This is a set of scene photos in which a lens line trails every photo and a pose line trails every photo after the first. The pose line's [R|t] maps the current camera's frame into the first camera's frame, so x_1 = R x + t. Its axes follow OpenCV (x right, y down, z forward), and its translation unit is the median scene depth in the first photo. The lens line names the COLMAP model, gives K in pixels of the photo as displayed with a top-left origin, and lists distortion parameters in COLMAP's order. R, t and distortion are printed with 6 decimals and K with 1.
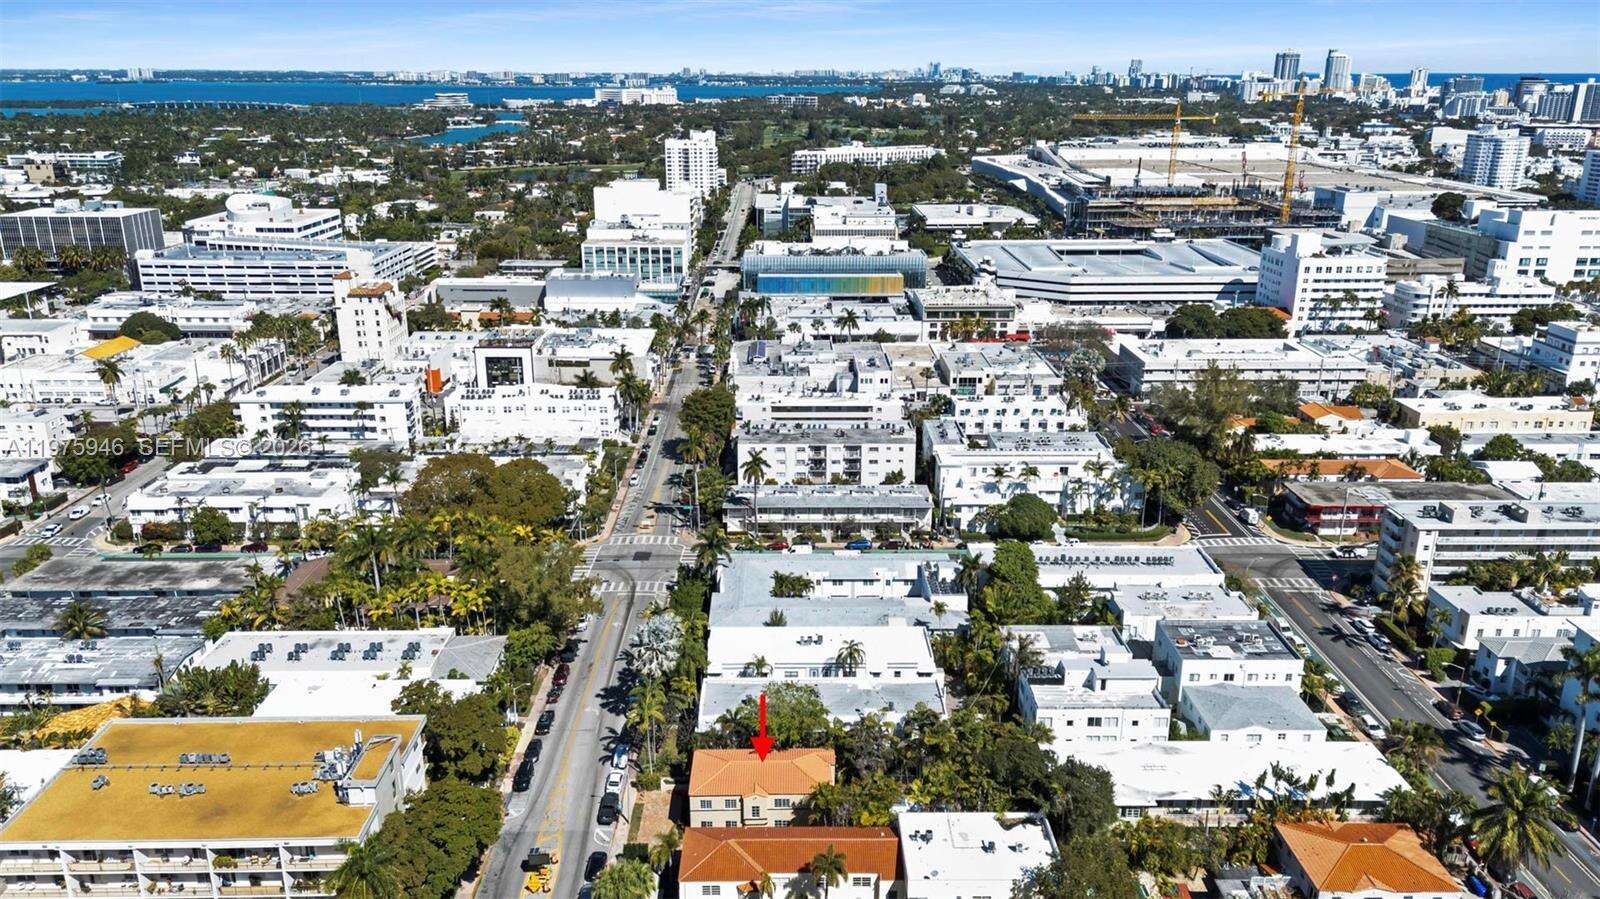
lens RADIAL K [[1171.6, 0, 795.9], [0, 1171.6, 444.7], [0, 0, 1]] dist [0.080413, -0.074695]
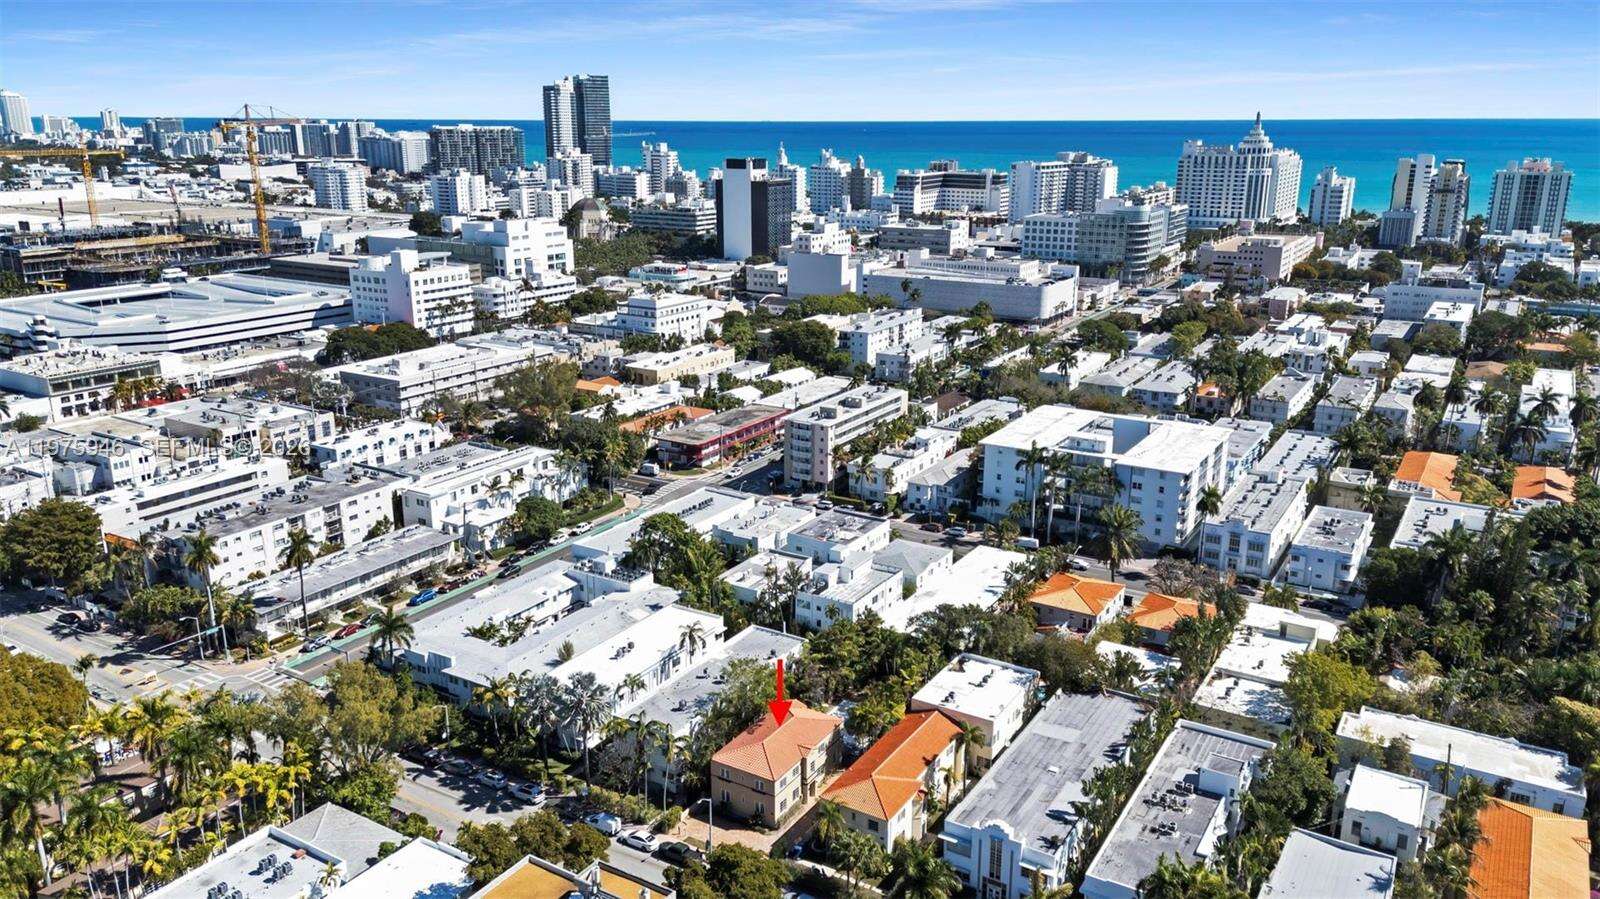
lens RADIAL K [[1171.6, 0, 795.9], [0, 1171.6, 444.7], [0, 0, 1]] dist [0.080413, -0.074695]
pose [[0.534859, -0.228299, 0.813514, -0.429501], [0.255367, 0.961457, 0.101921, -0.040163], [-0.805427, 0.153232, 0.572544, 0.187200]]
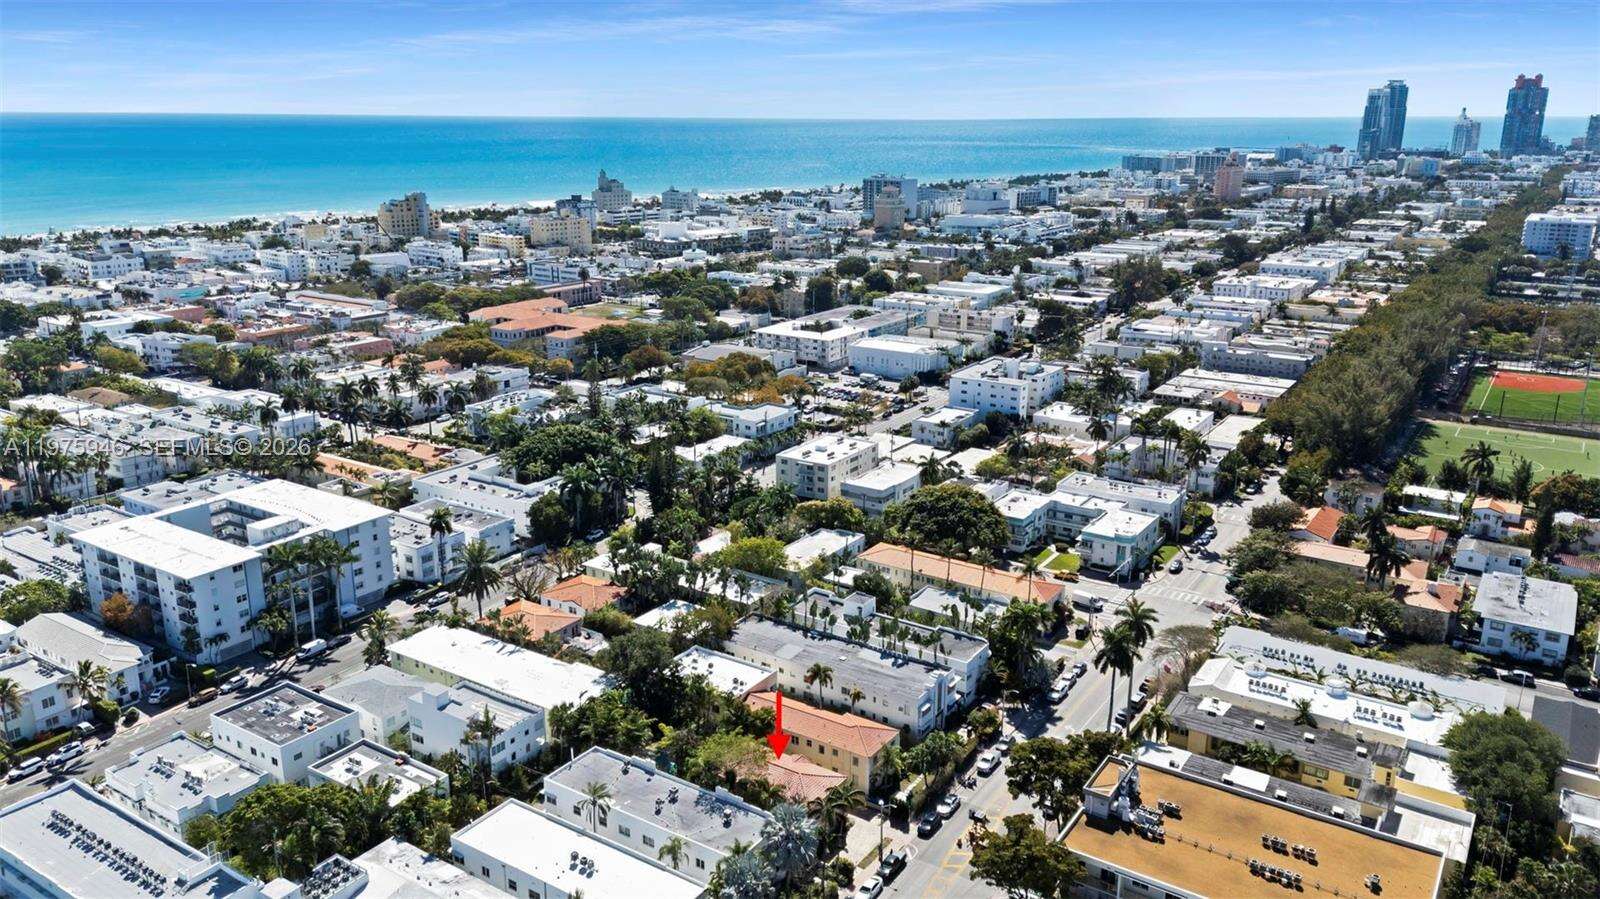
lens RADIAL K [[1166.1, 0, 793.6], [0, 1166.1, 475.3], [0, 0, 1]] dist [0.102077, -0.127812]
pose [[-0.824890, -0.168331, 0.539648, -0.318994], [0.169956, 0.836618, 0.520754, -0.288664], [-0.539139, 0.521282, -0.661510, 0.841786]]
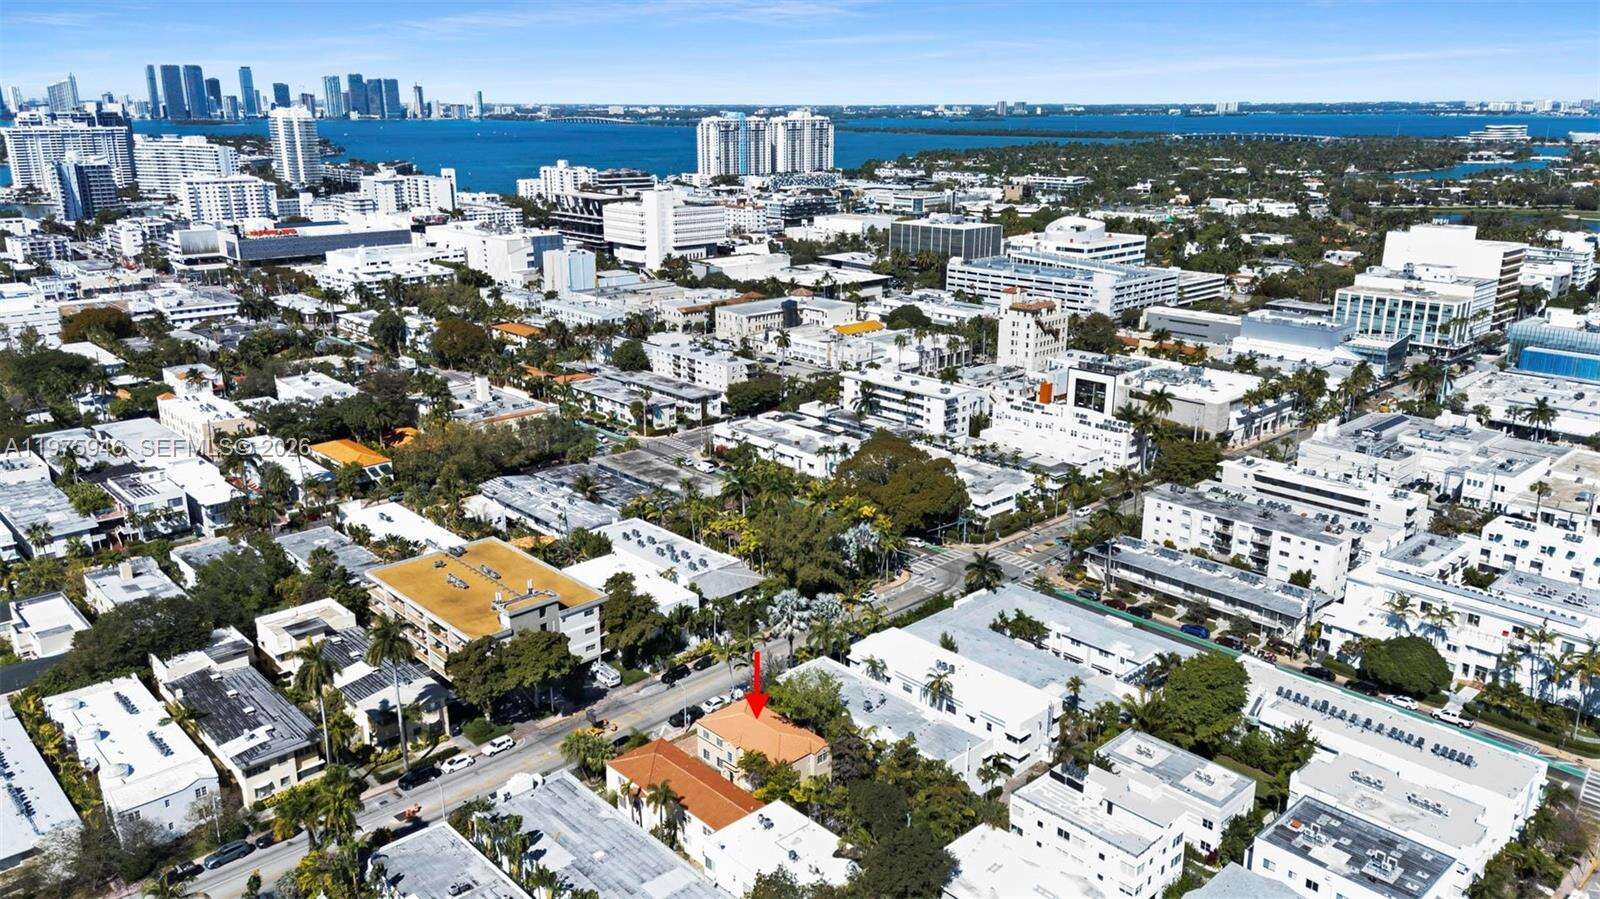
lens RADIAL K [[1170.5, 0, 800.0], [0, 1170.5, 449.5], [0, 0, 1]] dist [0.096122, -0.104469]
pose [[0.676484, 0.208075, -0.706452, 0.389304], [-0.222764, 0.972134, 0.073013, -0.040702], [0.701959, 0.107980, 0.703985, 0.109682]]
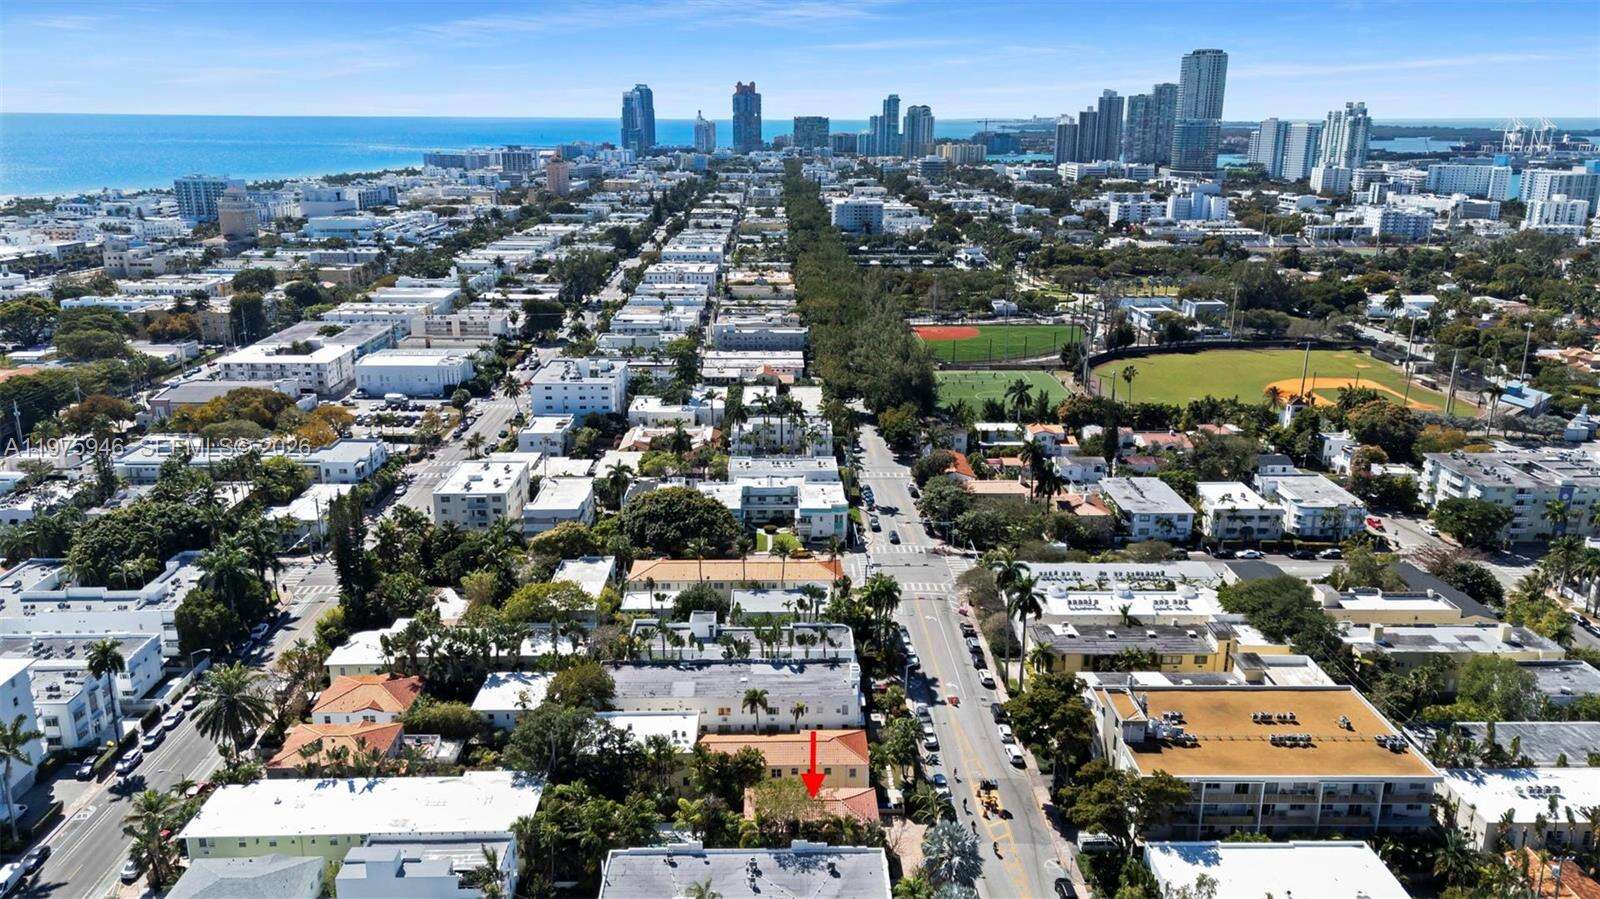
lens RADIAL K [[1171.6, 0, 795.9], [0, 1171.6, 444.7], [0, 0, 1]] dist [0.080413, -0.074695]
pose [[-0.999960, -0.001195, -0.008834, -0.003333], [-0.005865, 0.834504, 0.550971, -0.303851], [0.006714, 0.551001, -0.834477, 0.901377]]
